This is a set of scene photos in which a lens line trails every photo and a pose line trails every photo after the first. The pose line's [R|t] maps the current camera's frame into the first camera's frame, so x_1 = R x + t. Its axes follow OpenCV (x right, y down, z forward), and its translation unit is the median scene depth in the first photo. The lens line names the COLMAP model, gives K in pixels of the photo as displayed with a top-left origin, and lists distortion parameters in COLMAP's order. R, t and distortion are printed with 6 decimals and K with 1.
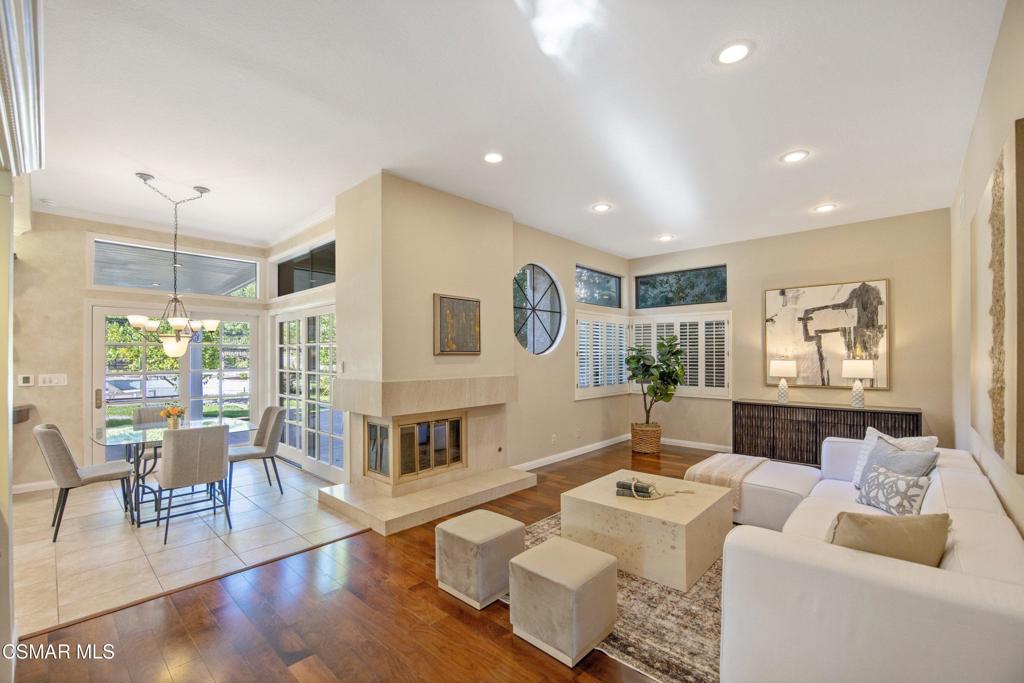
lens RADIAL K [[438.2, 0, 512.6], [0, 438.2, 352.0], [0, 0, 1]] dist [-0.000917, -0.000009]
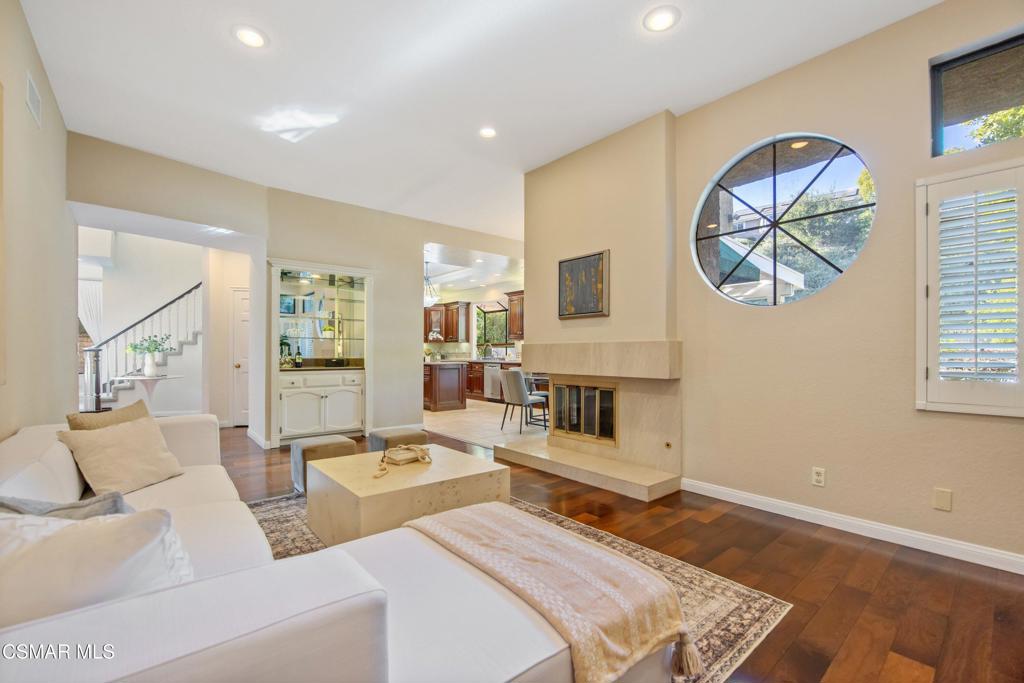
lens RADIAL K [[438.2, 0, 513.4], [0, 438.2, 345.7], [0, 0, 1]] dist [-0.000917, -0.000009]
pose [[-0.123385, -0.016546, -0.992221, 0.802100], [0.006902, 0.999823, -0.017531, 0.079904], [0.992335, -0.009011, -0.123249, 0.943208]]
